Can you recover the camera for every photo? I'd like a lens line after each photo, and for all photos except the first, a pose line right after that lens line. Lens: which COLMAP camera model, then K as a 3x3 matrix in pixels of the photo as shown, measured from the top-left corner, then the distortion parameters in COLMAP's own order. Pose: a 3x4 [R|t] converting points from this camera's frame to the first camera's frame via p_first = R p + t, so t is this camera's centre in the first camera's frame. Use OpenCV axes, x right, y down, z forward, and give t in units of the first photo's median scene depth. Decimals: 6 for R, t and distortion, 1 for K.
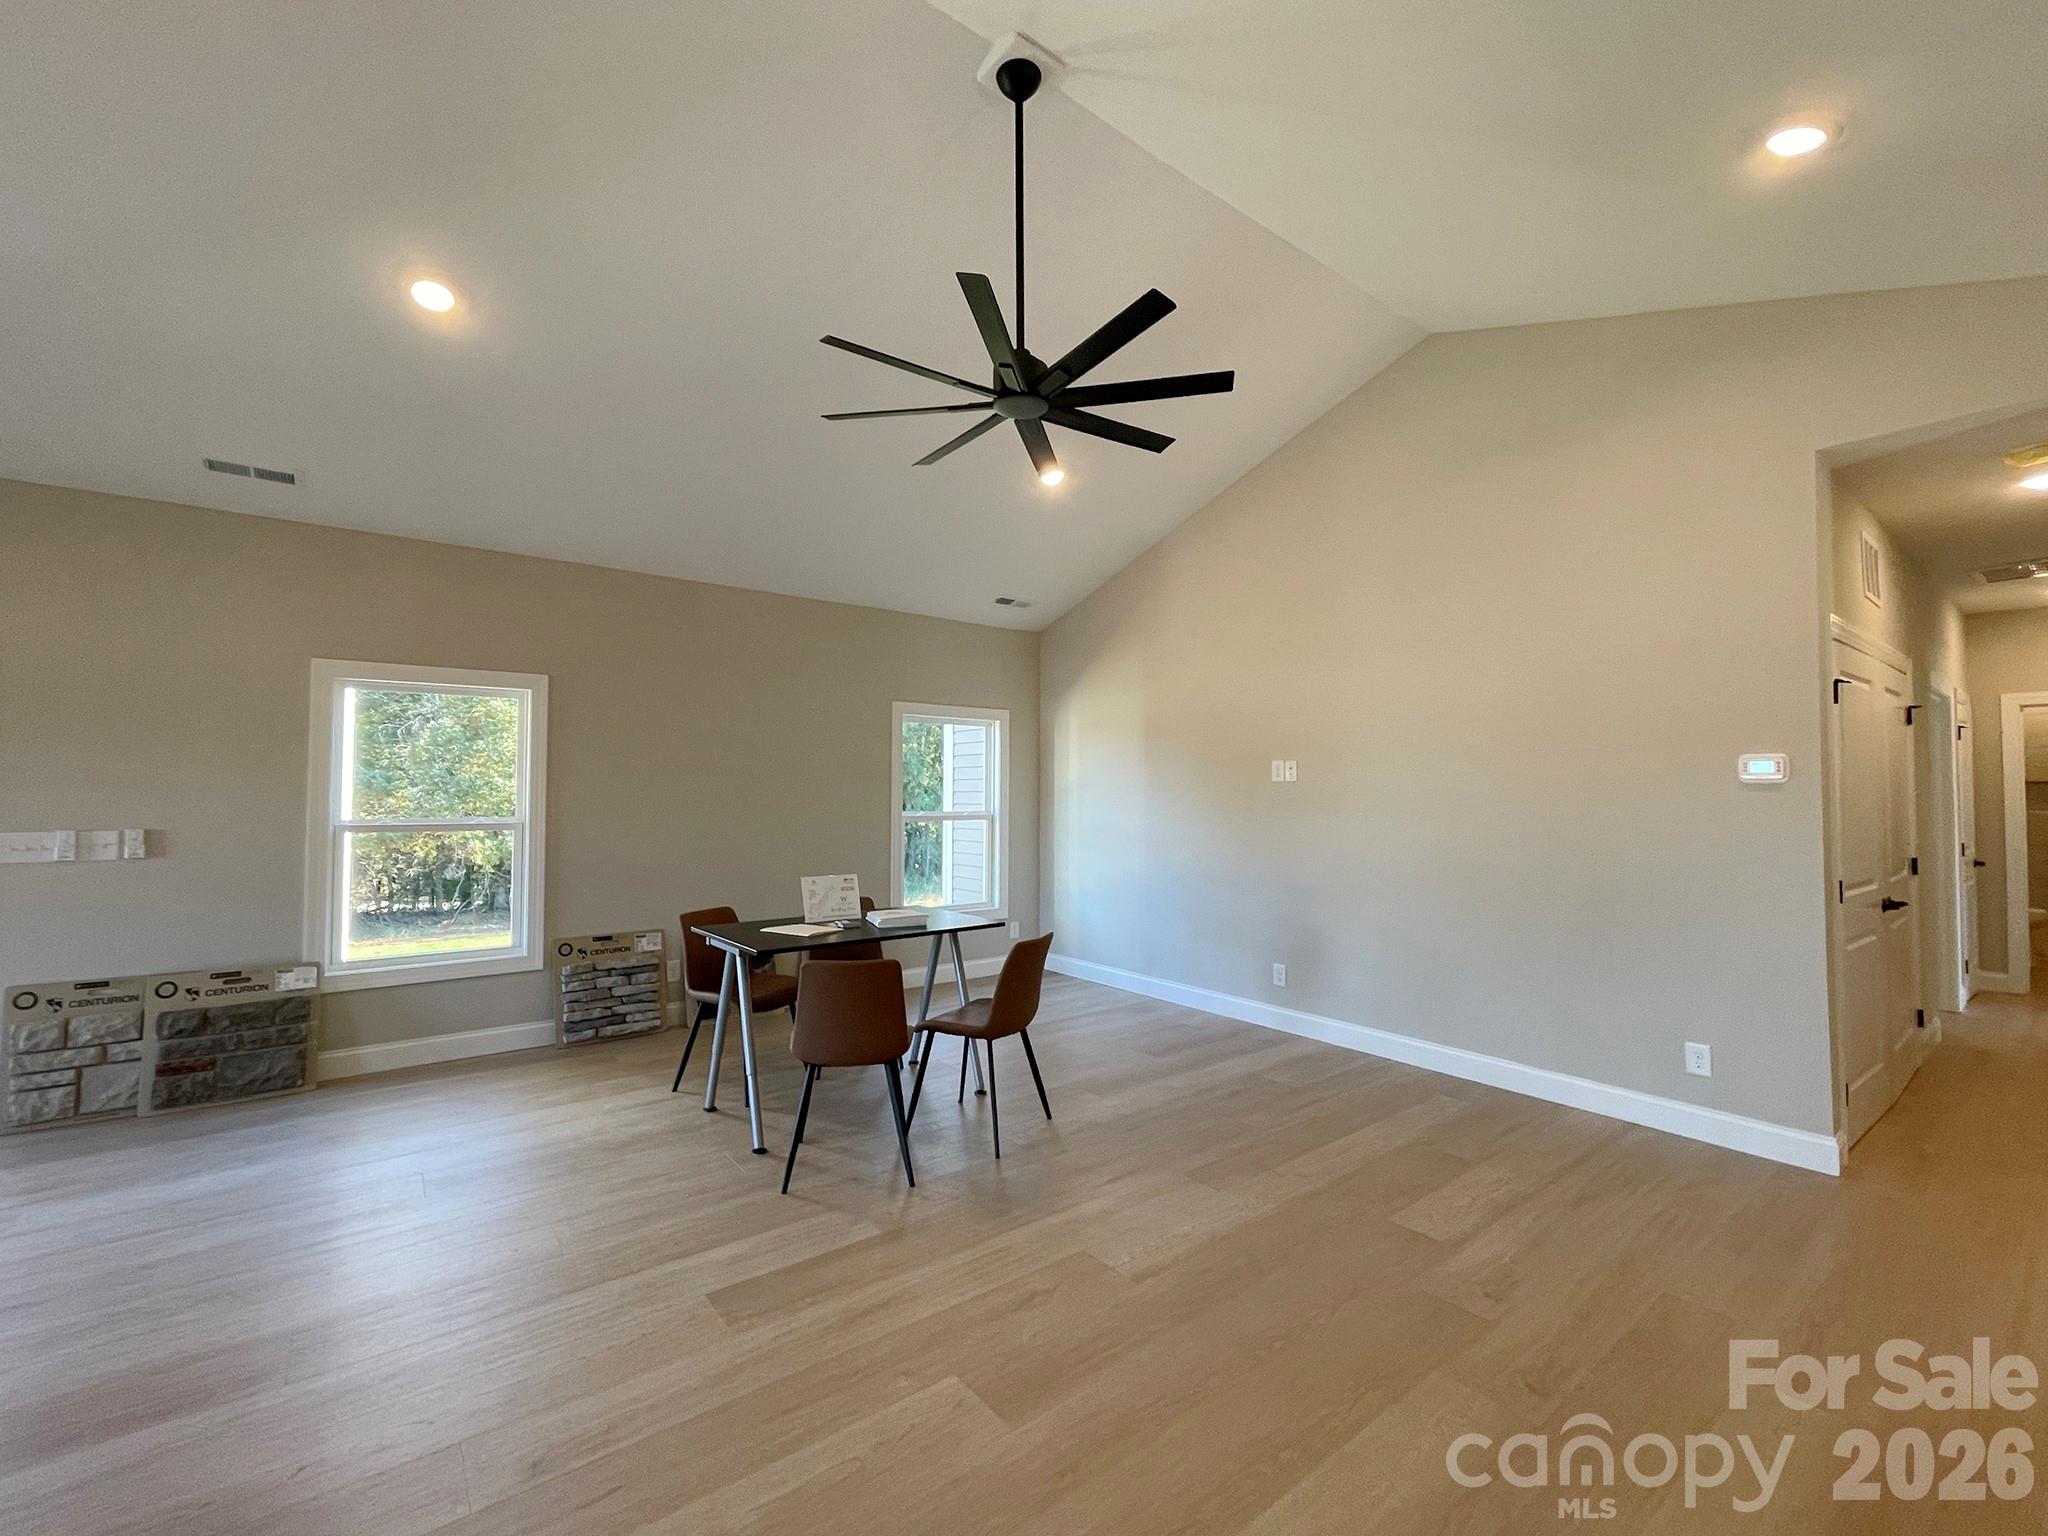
lens RADIAL K [[873.4, 0, 1018.2], [0, 873.4, 775.5], [0, 0, 1]] dist [0.001772, 0.000189]
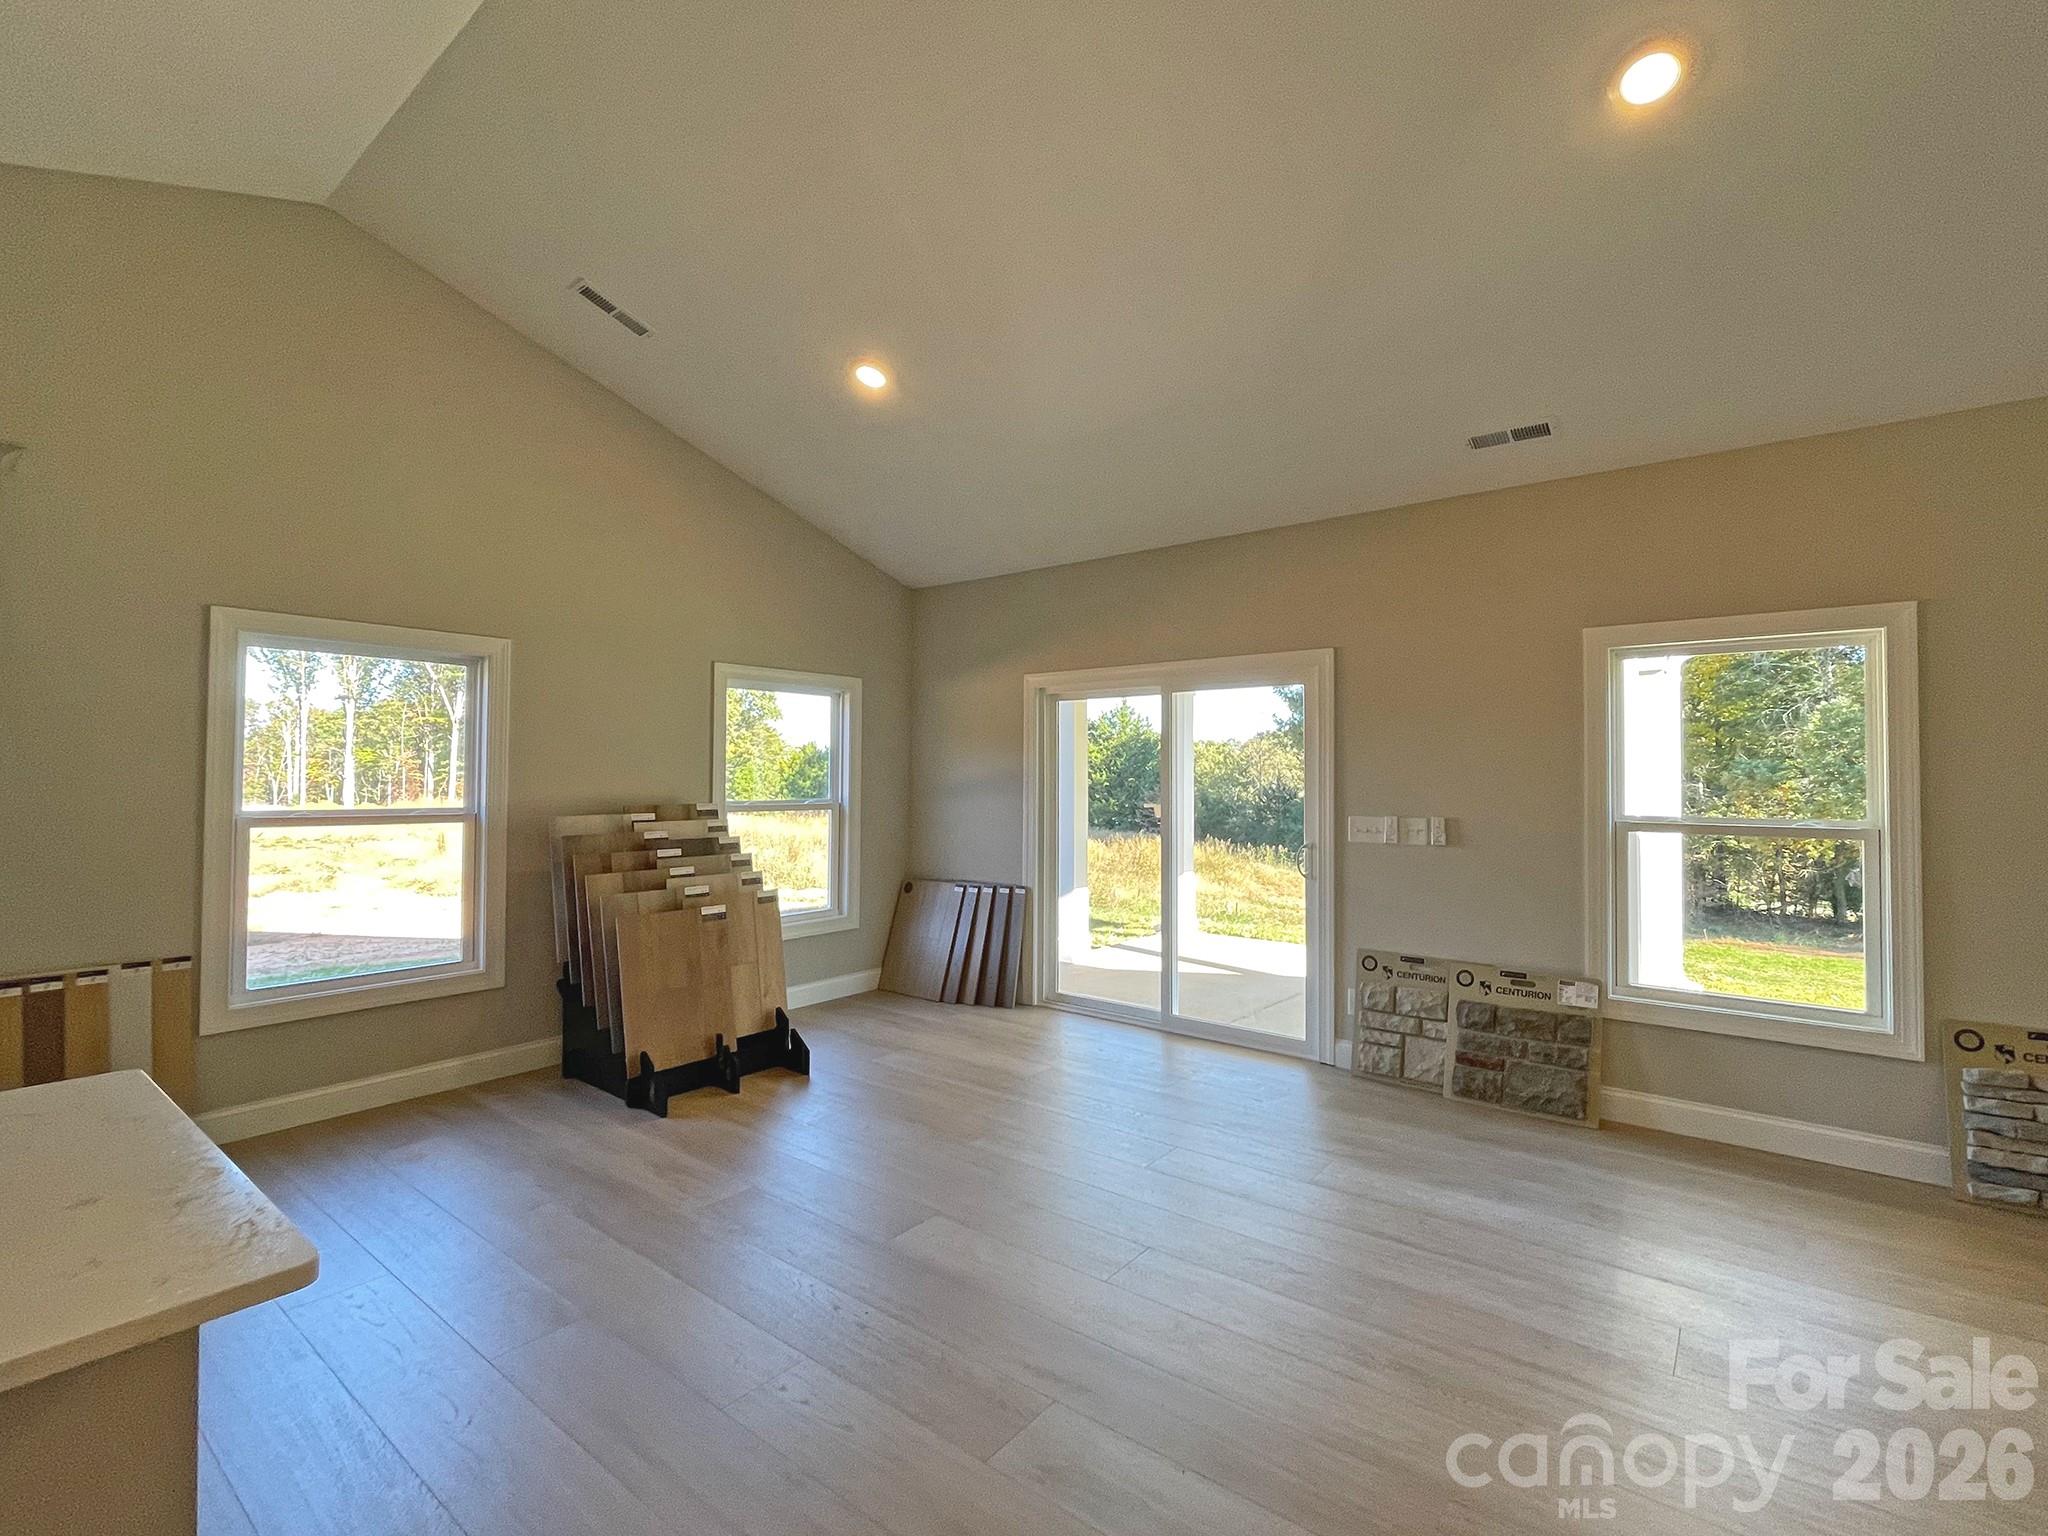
lens RADIAL K [[908.2, 0, 1043.7], [0, 908.2, 762.5], [0, 0, 1]] dist [0.002167, 0.000906]
pose [[0.264062, -0.019009, -0.964318, -0.082052], [0.015475, 0.999761, -0.015470, 0.004133], [0.964382, -0.010838, 0.264293, 0.250109]]
